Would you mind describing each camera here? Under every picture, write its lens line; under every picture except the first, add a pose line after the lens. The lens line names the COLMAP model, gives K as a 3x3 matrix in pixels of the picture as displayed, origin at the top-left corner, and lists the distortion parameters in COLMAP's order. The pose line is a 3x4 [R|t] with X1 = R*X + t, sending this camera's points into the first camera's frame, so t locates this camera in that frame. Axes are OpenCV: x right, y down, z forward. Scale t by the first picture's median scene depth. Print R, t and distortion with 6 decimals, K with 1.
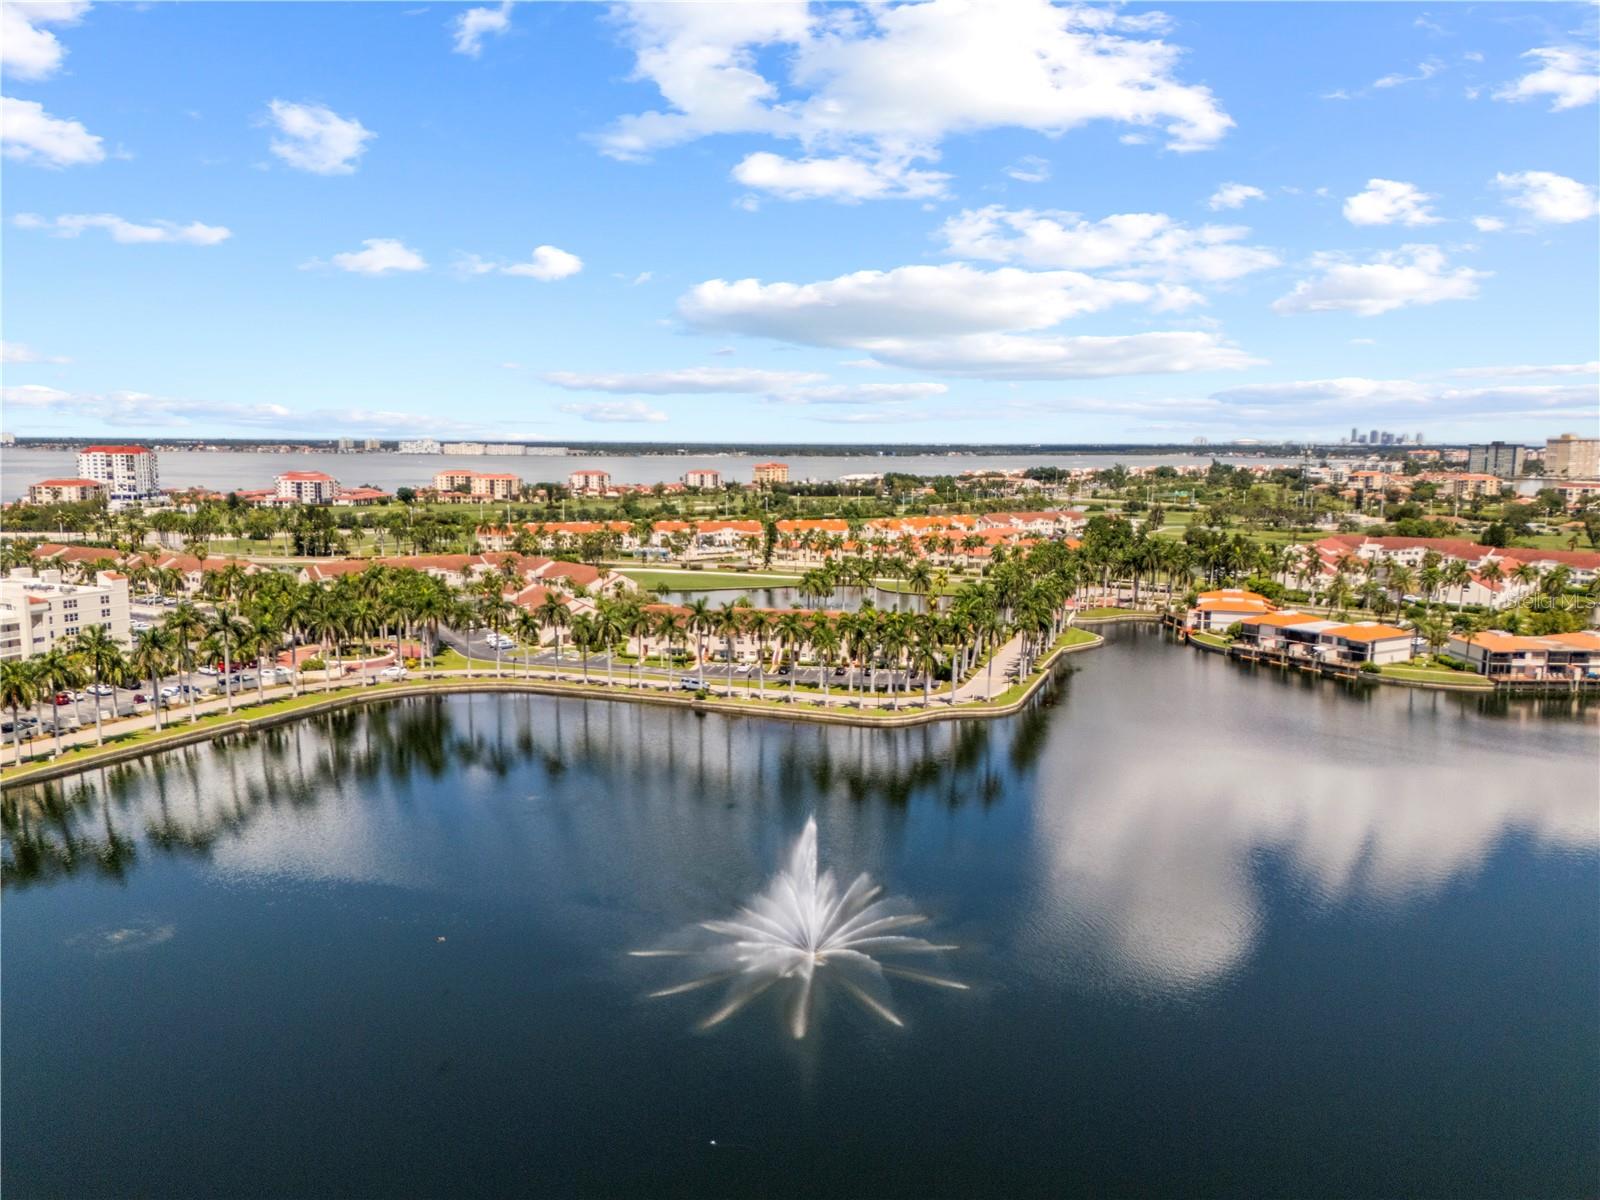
lens RADIAL K [[1172.6, 0, 799.5], [0, 1172.6, 606.5], [0, 0, 1]] dist [0.079451, -0.073389]
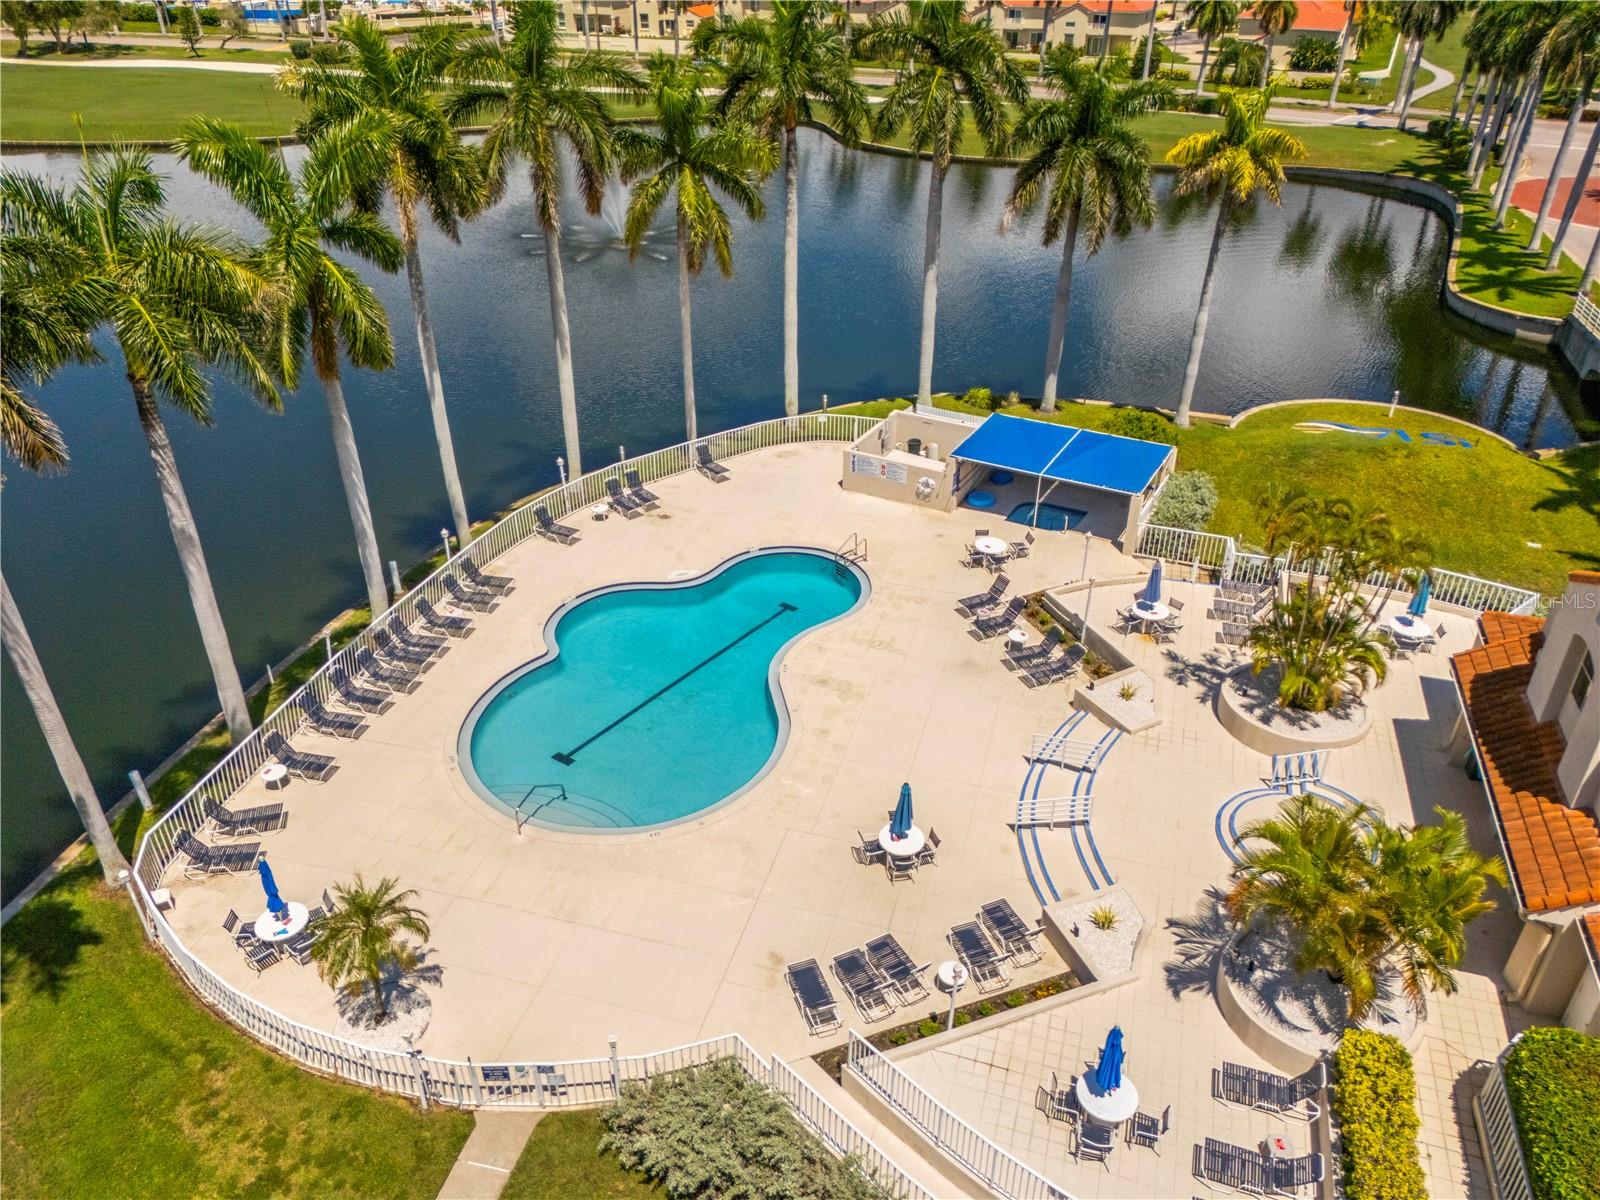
lens RADIAL K [[1172.6, 0, 799.5], [0, 1172.6, 606.5], [0, 0, 1]] dist [0.079451, -0.073389]
pose [[0.999533, -0.017998, 0.024680, 0.023796], [0.006824, 0.919124, 0.393908, -0.011654], [-0.029774, -0.393556, 0.918818, 0.324937]]
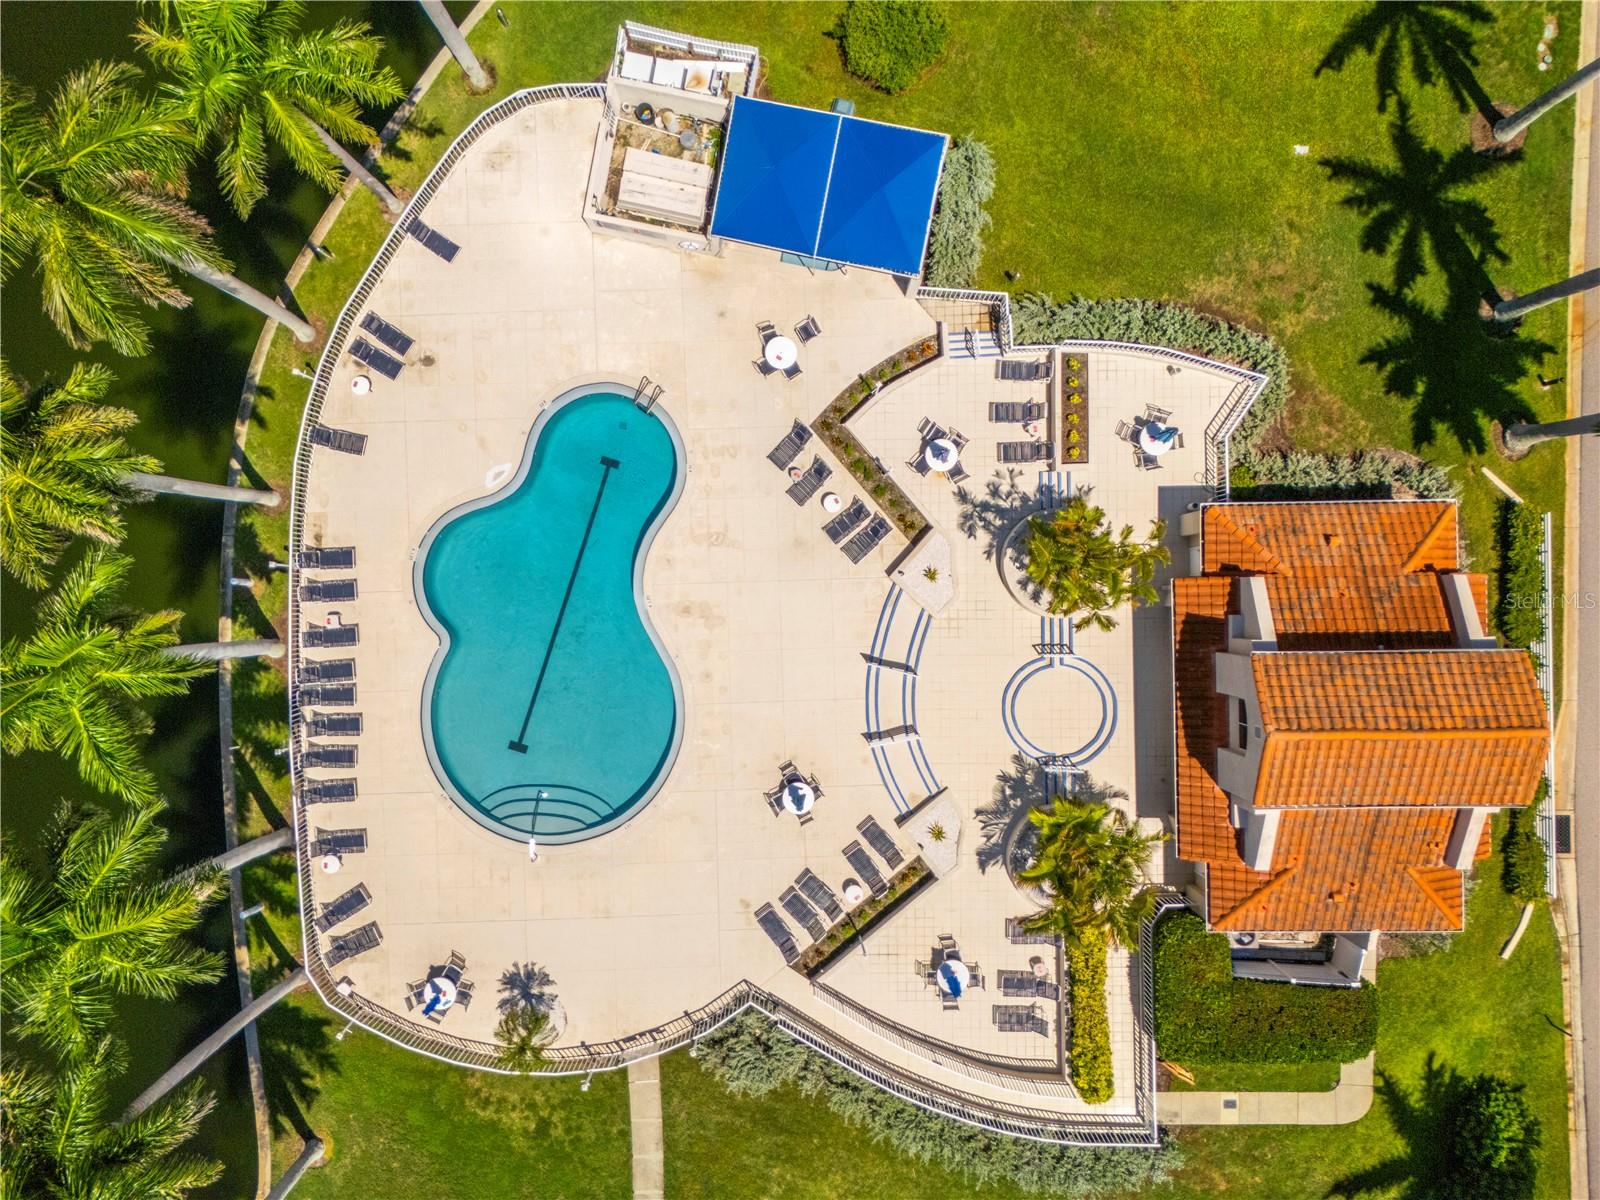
lens RADIAL K [[1137.9, 0, 817.9], [0, 1137.9, 593.5], [0, 0, 1]] dist [0.075018, 0.000789]
pose [[0.940665, -0.339178, -0.010403, 0.032049], [0.059105, 0.133578, 0.989274, -0.041848], [-0.334150, -0.931190, 0.145699, 0.355692]]
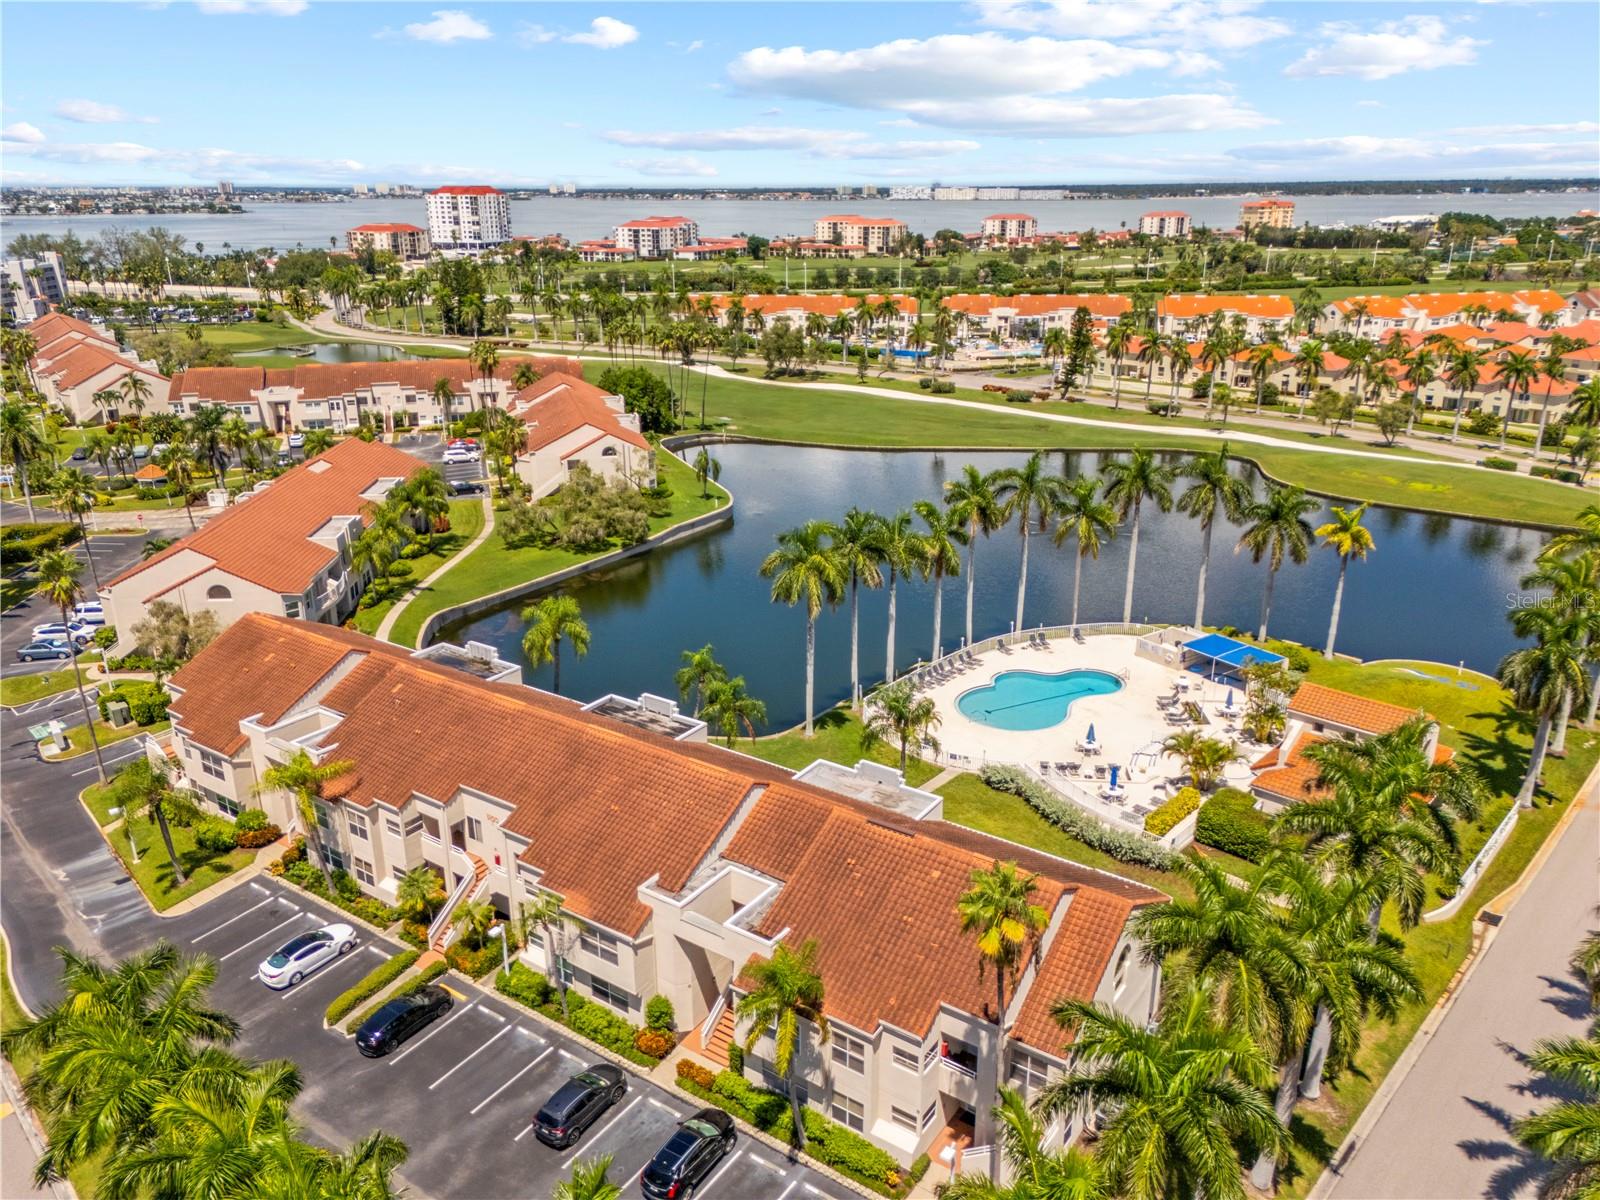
lens RADIAL K [[1172.6, 0, 799.5], [0, 1172.6, 606.5], [0, 0, 1]] dist [0.079451, -0.073389]
pose [[0.912448, 0.127507, -0.388820, 0.043946], [-0.046954, 0.976560, 0.210059, -0.025237], [0.406491, -0.173412, 0.897047, 0.248266]]
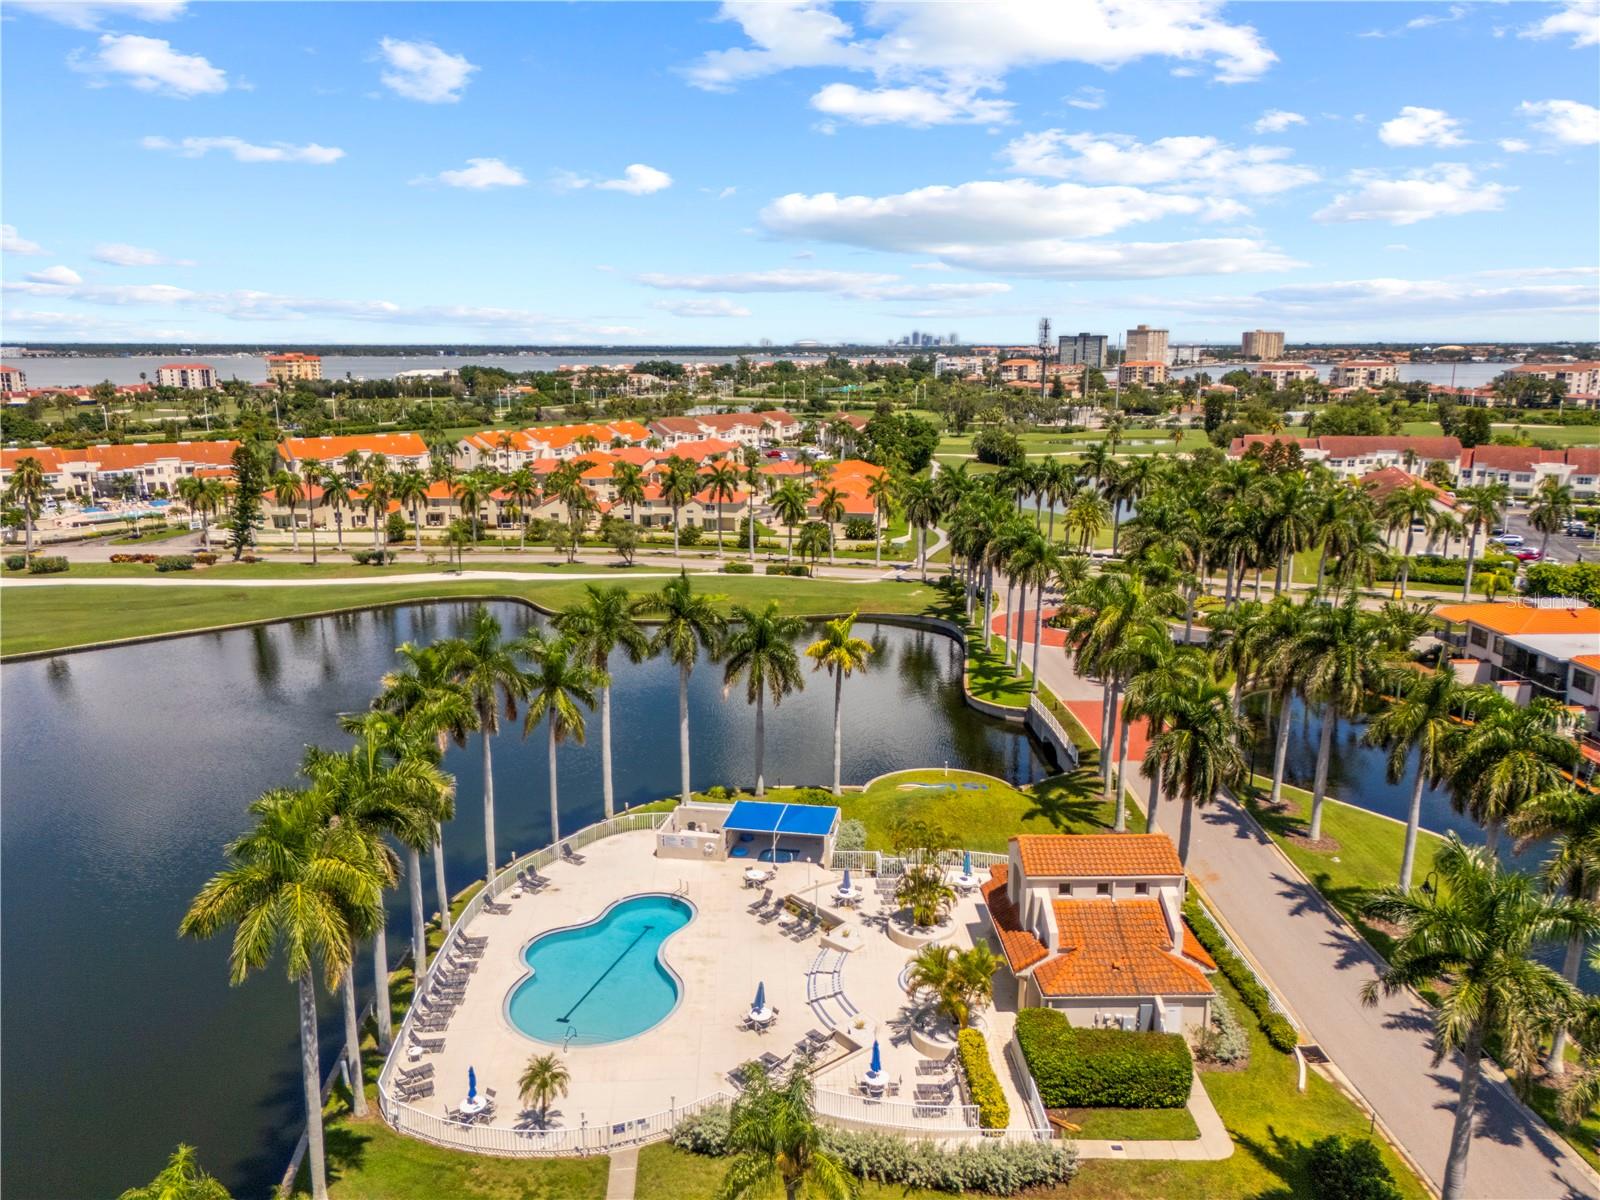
lens RADIAL K [[1172.6, 0, 799.5], [0, 1172.6, 606.5], [0, 0, 1]] dist [0.079451, -0.073389]
pose [[0.936251, -0.082524, 0.341501, 0.006846], [0.055253, 0.994512, 0.088846, -0.022772], [-0.346959, -0.064313, 0.935673, 0.286673]]
